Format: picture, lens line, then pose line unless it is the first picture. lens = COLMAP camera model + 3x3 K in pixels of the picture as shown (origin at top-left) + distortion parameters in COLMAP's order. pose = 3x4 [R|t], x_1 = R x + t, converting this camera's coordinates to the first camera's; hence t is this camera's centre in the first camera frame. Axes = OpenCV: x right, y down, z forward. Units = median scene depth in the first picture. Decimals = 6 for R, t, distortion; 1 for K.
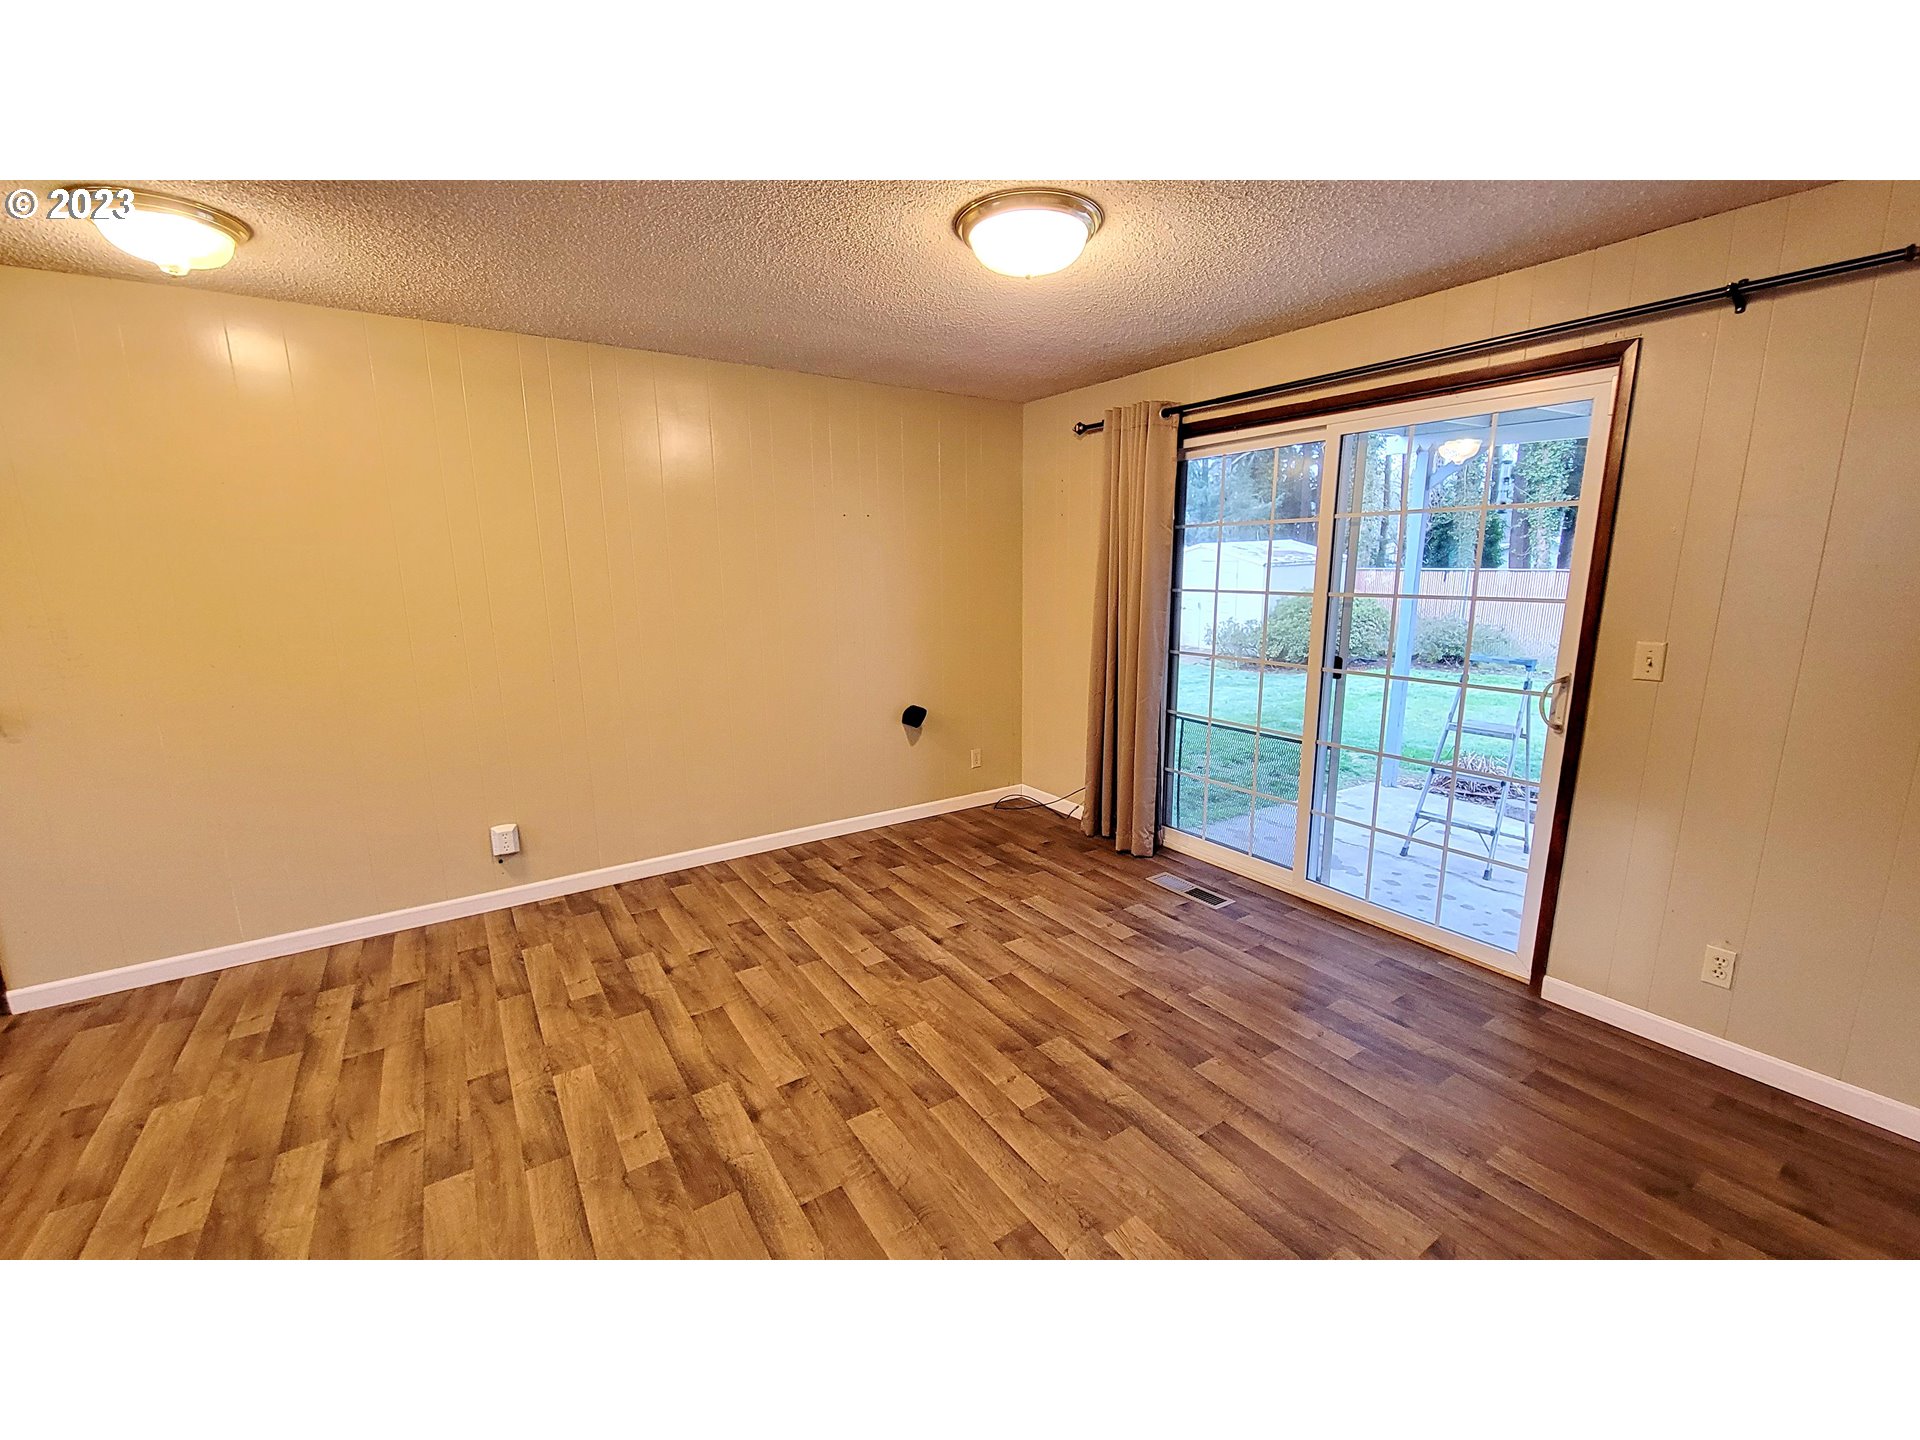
lens RADIAL K [[780.0, 0, 968.9], [0, 780.0, 719.3], [0, 0, 1]] dist [0.001974, -0.001037]
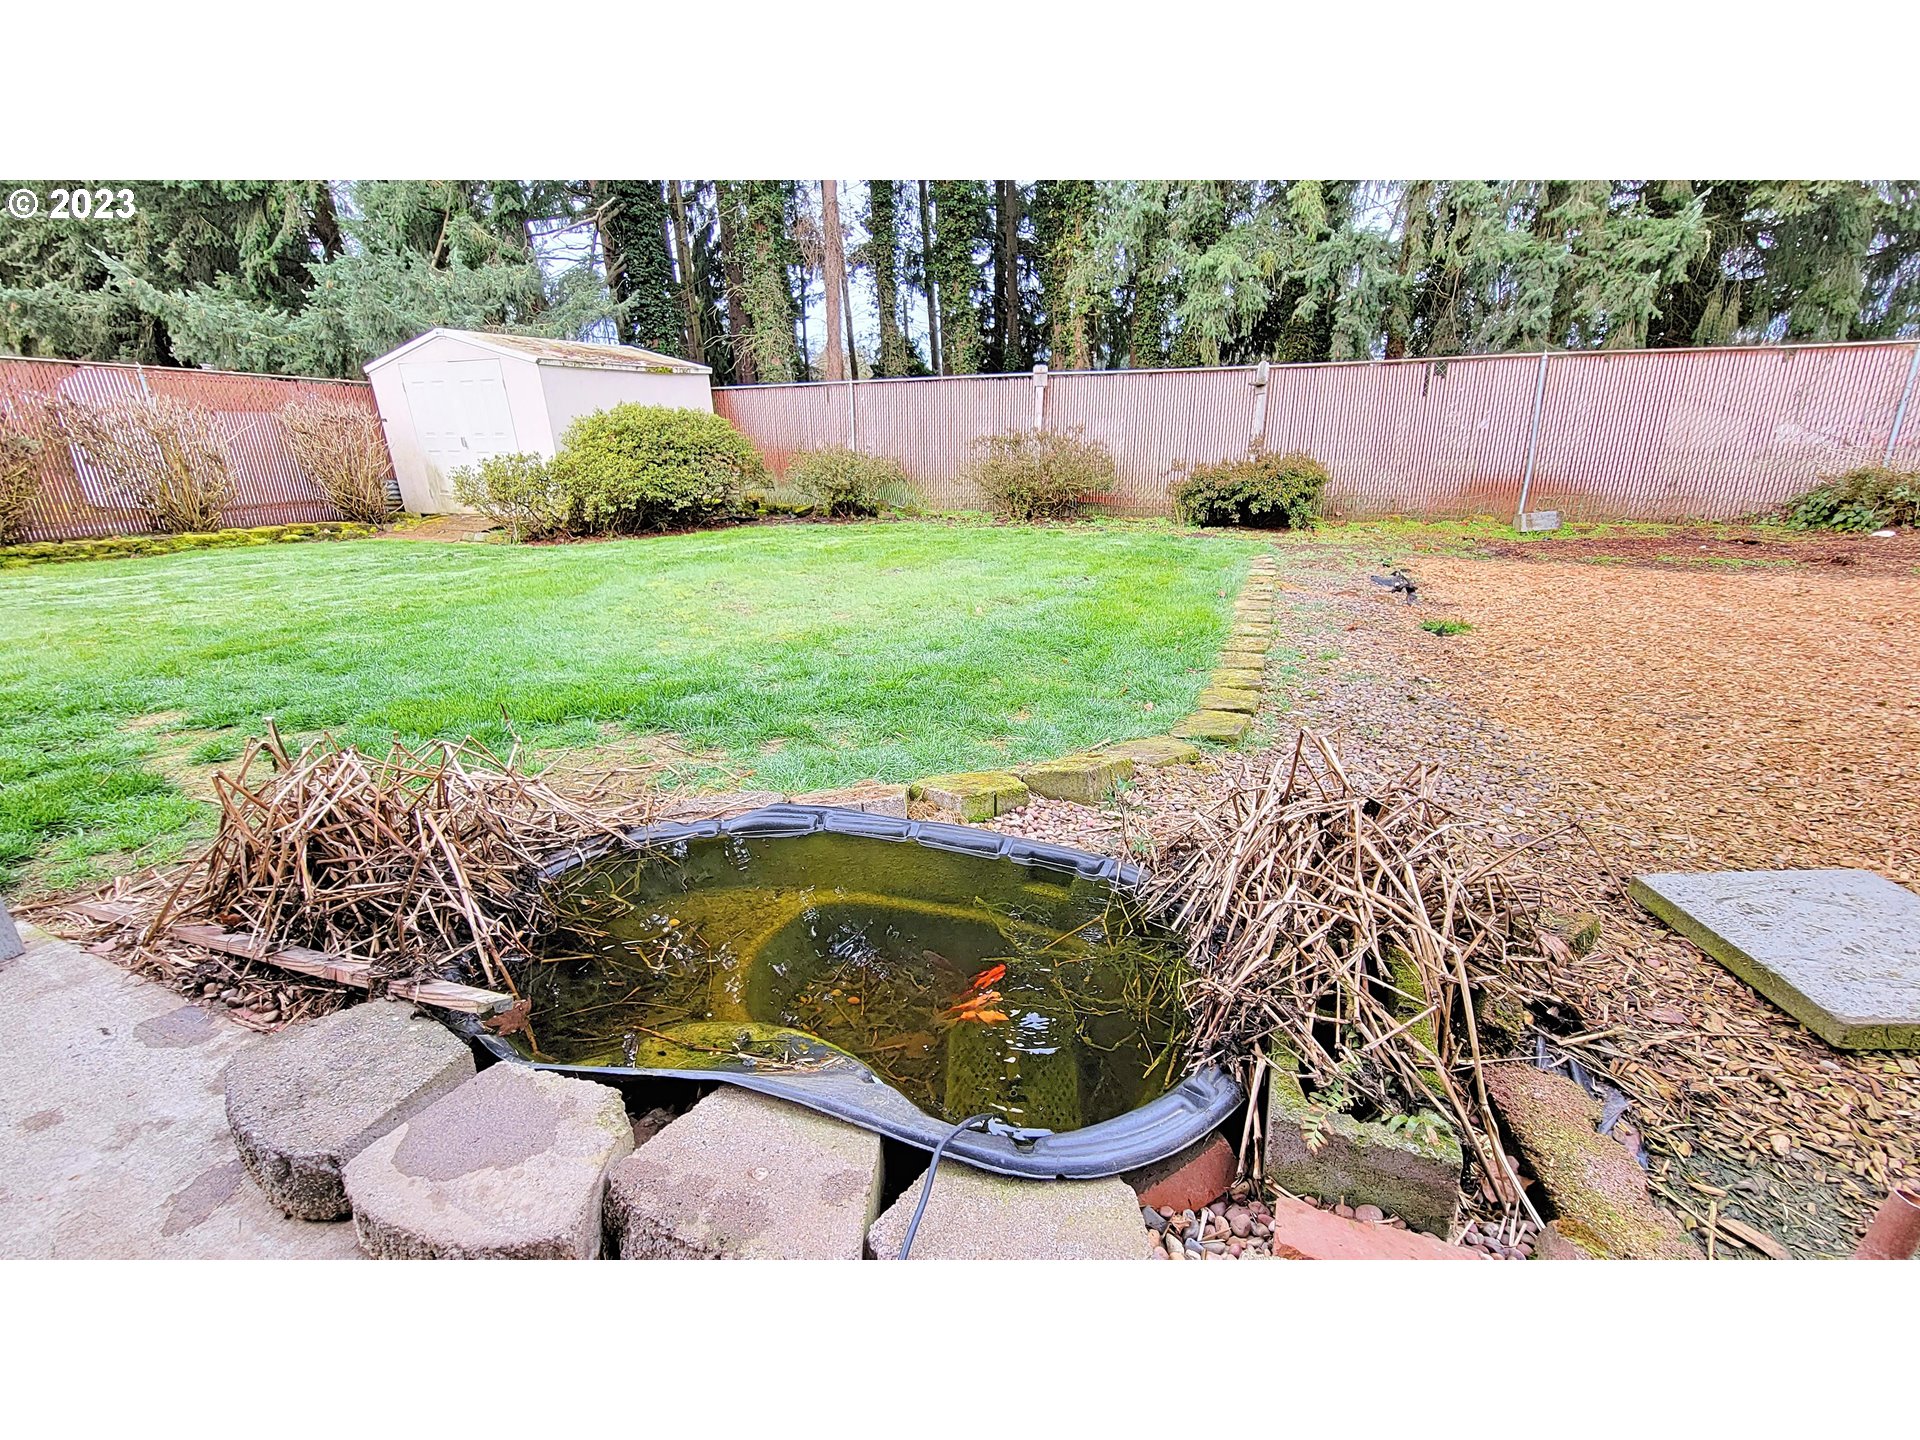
lens RADIAL K [[780.0, 0, 974.1], [0, 780.0, 717.7], [0, 0, 1]] dist [0.001974, -0.001037]
pose [[0.833592, -0.184622, 0.520614, 0.315547], [0.117353, 0.980167, 0.159690, 0.012488], [-0.539771, -0.072021, 0.838725, 0.321638]]
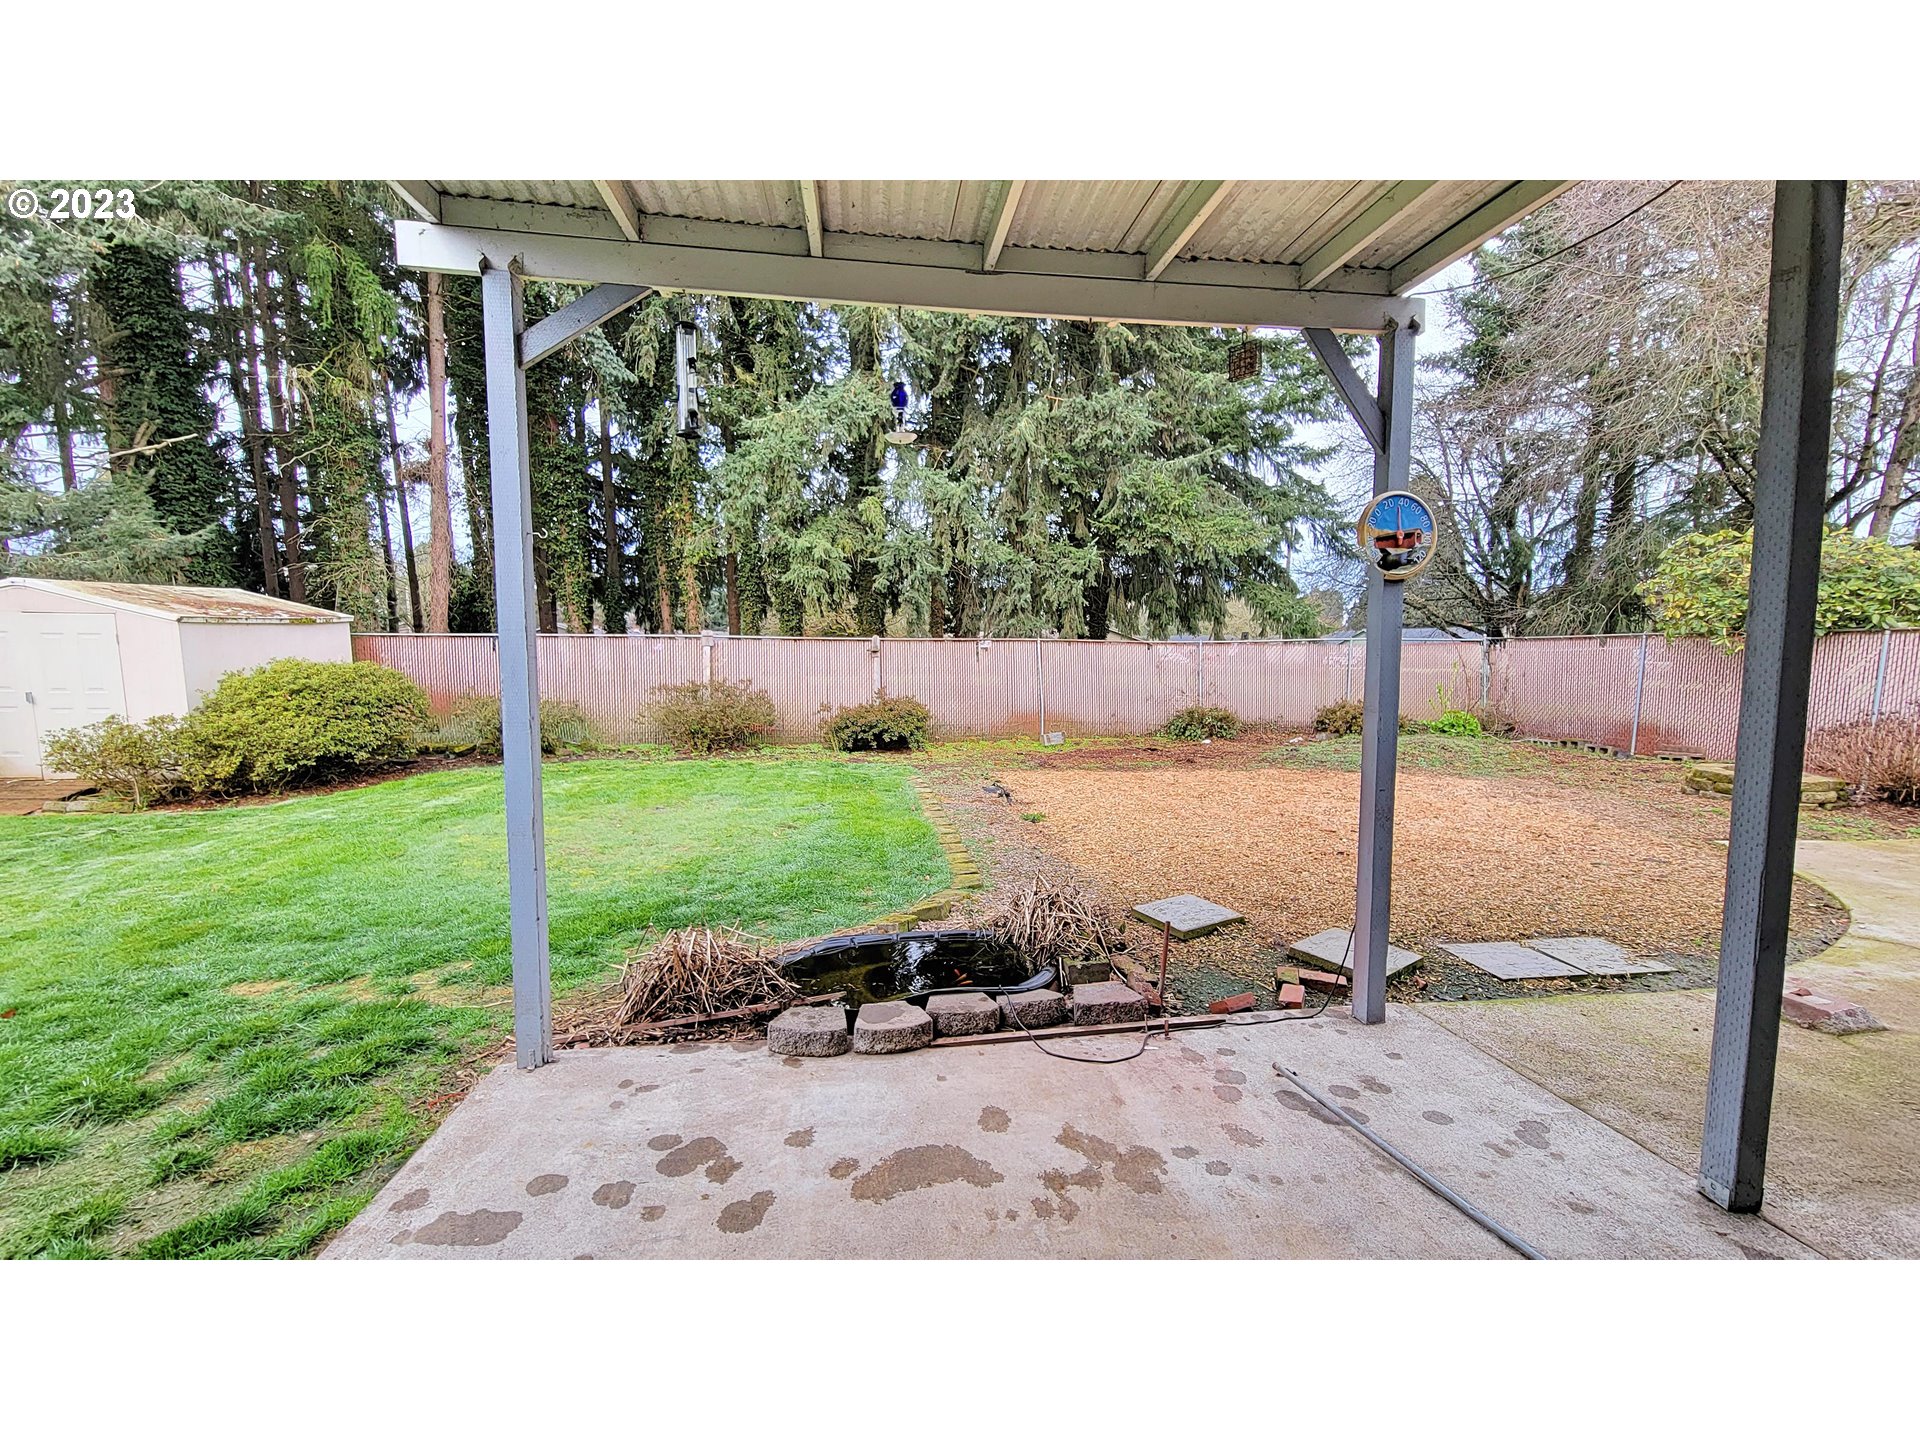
lens RADIAL K [[780.0, 0, 968.5], [0, 780.0, 717.7], [0, 0, 1]] dist [0.001974, -0.001037]
pose [[0.443270, -0.071969, 0.893495, 0.126857], [0.173281, 0.984850, -0.006639, -0.025227], [-0.879480, 0.157769, 0.449025, 0.262131]]
